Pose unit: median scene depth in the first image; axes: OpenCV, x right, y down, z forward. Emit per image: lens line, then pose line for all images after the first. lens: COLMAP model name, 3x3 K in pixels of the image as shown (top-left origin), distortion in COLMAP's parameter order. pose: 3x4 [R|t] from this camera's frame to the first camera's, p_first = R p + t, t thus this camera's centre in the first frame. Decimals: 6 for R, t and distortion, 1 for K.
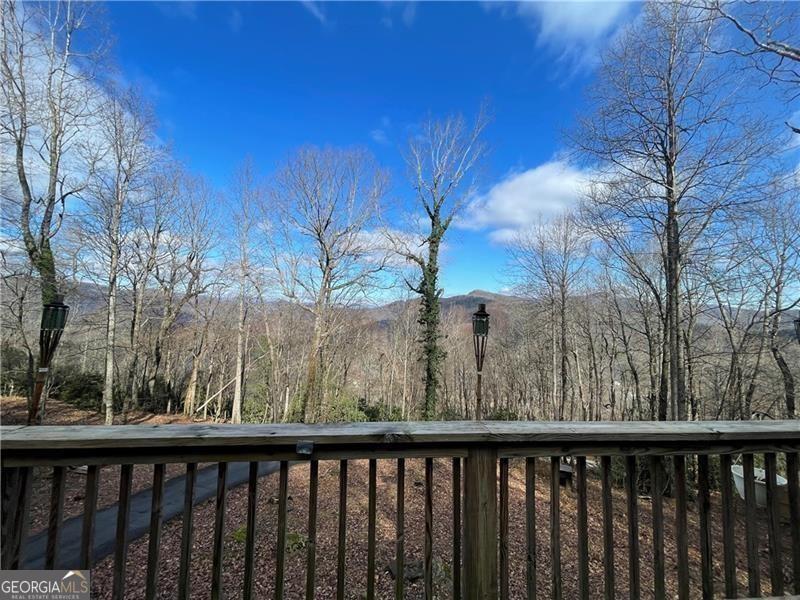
lens RADIAL K [[318.3, 0, 400.0], [0, 318.3, 300.0], [0, 0, 1]] dist [-0.006072, -0.000386]
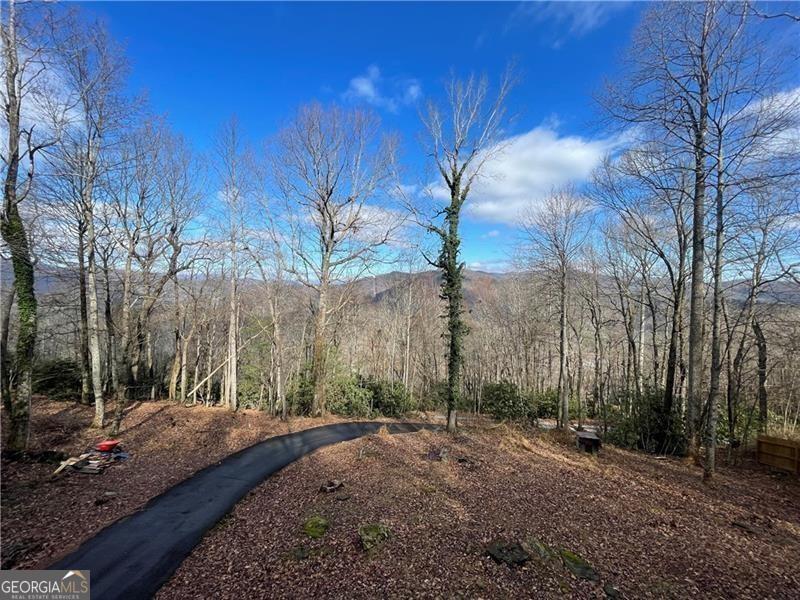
lens RADIAL K [[318.3, 0, 400.0], [0, 318.3, 300.0], [0, 0, 1]] dist [-0.006072, -0.000386]
pose [[0.995516, -0.016055, 0.093219, -0.147018], [0.008912, 0.997027, 0.076539, 0.002739], [-0.094171, -0.075365, 0.992699, 0.050146]]
